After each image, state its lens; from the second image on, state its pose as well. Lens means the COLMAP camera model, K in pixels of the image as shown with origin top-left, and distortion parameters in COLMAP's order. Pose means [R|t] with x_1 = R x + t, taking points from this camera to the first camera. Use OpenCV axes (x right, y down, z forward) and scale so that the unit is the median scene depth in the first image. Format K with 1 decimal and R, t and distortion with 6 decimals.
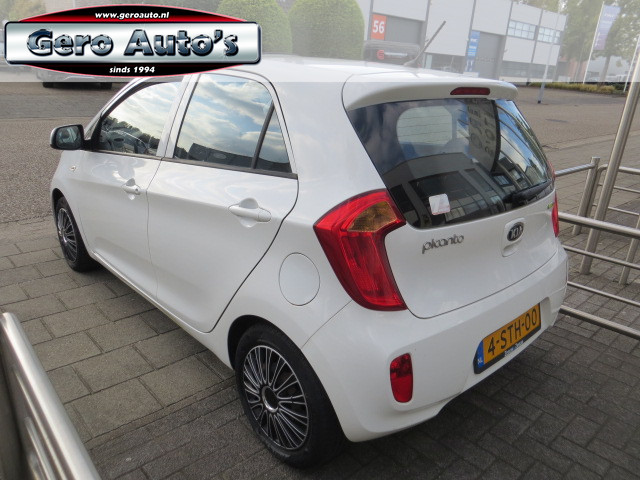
lens RADIAL K [[463.0, 0, 320.0], [0, 463.0, 240.0], [0, 0, 1]] dist [-0.012594, -0.002508]
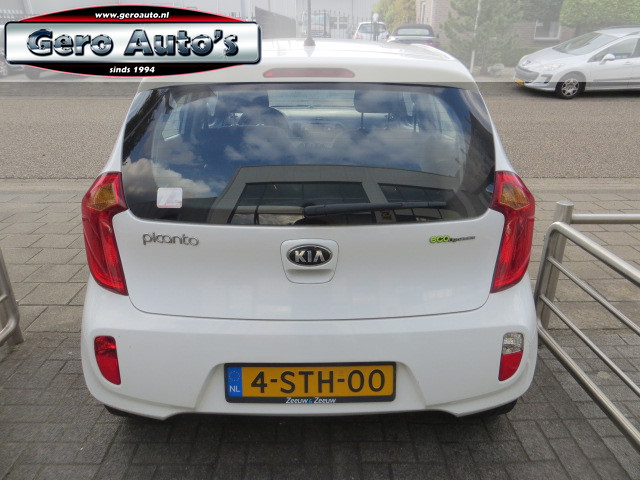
lens RADIAL K [[463.0, 0, 320.0], [0, 463.0, 240.0], [0, 0, 1]] dist [-0.012594, -0.002508]
pose [[0.752407, 0.228875, -0.617657, 1.046216], [-0.199545, 0.972830, 0.117406, -0.158903], [0.627746, 0.034913, 0.777635, 0.470345]]
